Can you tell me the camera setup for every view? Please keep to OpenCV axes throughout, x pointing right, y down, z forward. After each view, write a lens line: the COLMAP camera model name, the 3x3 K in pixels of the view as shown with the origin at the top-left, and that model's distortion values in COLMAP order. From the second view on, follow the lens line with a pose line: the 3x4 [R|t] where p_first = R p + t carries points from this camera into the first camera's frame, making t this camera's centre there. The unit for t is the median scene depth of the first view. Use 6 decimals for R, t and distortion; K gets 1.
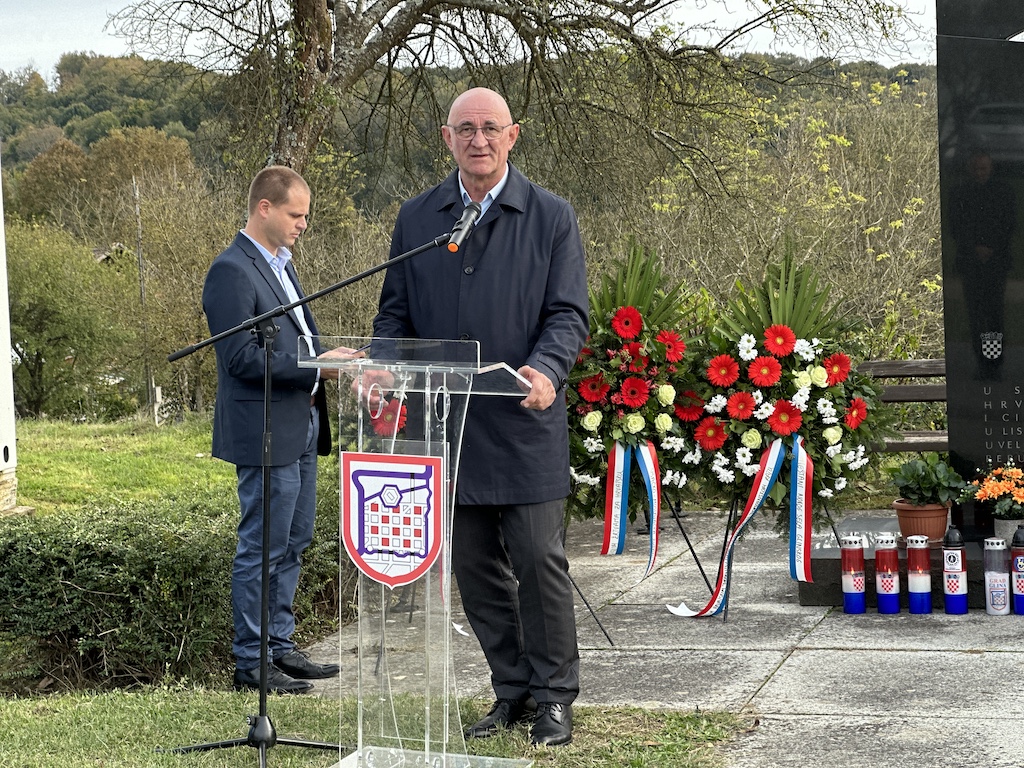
lens RADIAL K [[2291.4, 0, 530.3], [0, 2291.4, 384.9], [0, 0, 1]] dist [0.202273, 0.000000]
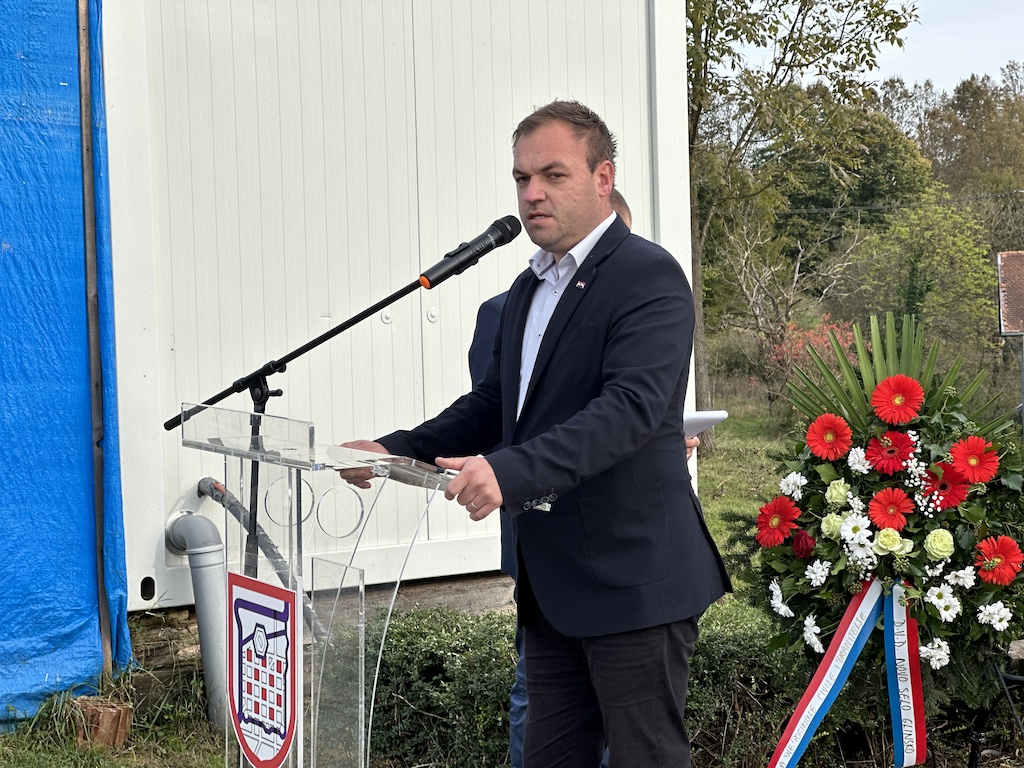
lens RADIAL K [[2291.4, 0, 532.8], [0, 2291.4, 371.2], [0, 0, 1]] dist [0.202273, 0.000000]
pose [[0.807015, 0.035506, -0.589463, 0.290923], [-0.052617, 0.998544, -0.011888, -0.020029], [0.588183, 0.040610, 0.807708, 0.350622]]
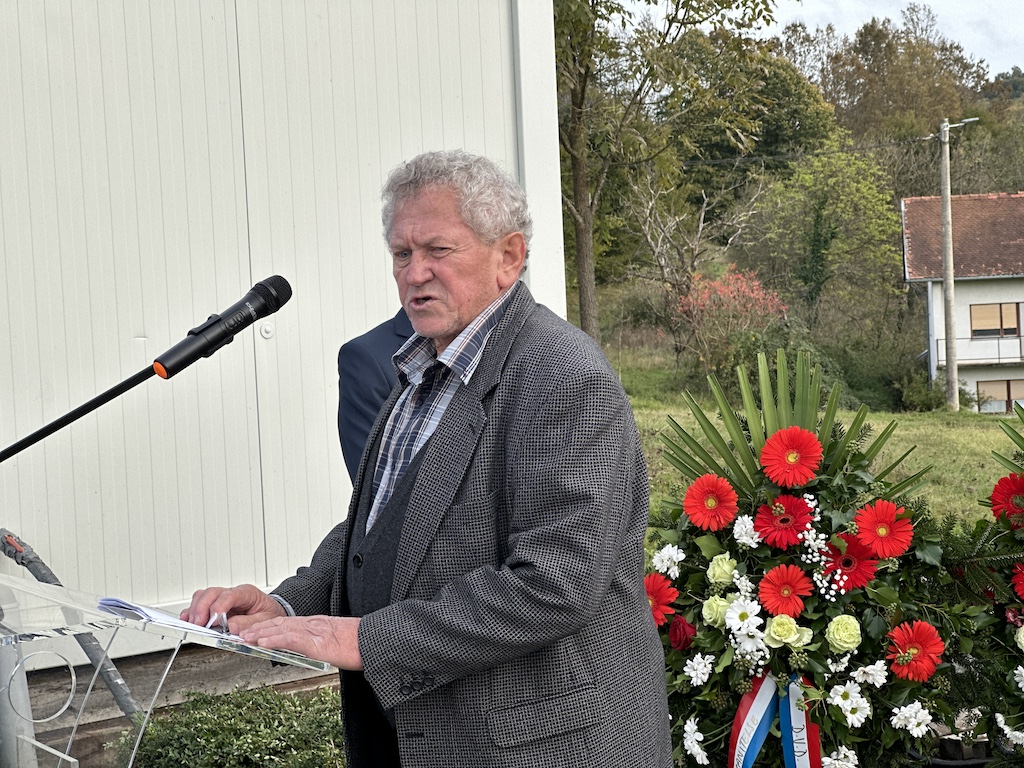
lens RADIAL K [[2291.4, 0, 522.9], [0, 2291.4, 364.7], [0, 0, 1]] dist [0.202273, 0.000000]
pose [[0.827811, 0.032129, -0.560086, 0.237293], [-0.034708, 0.999379, 0.006030, -0.049383], [0.559932, 0.014448, 0.828413, 0.460488]]
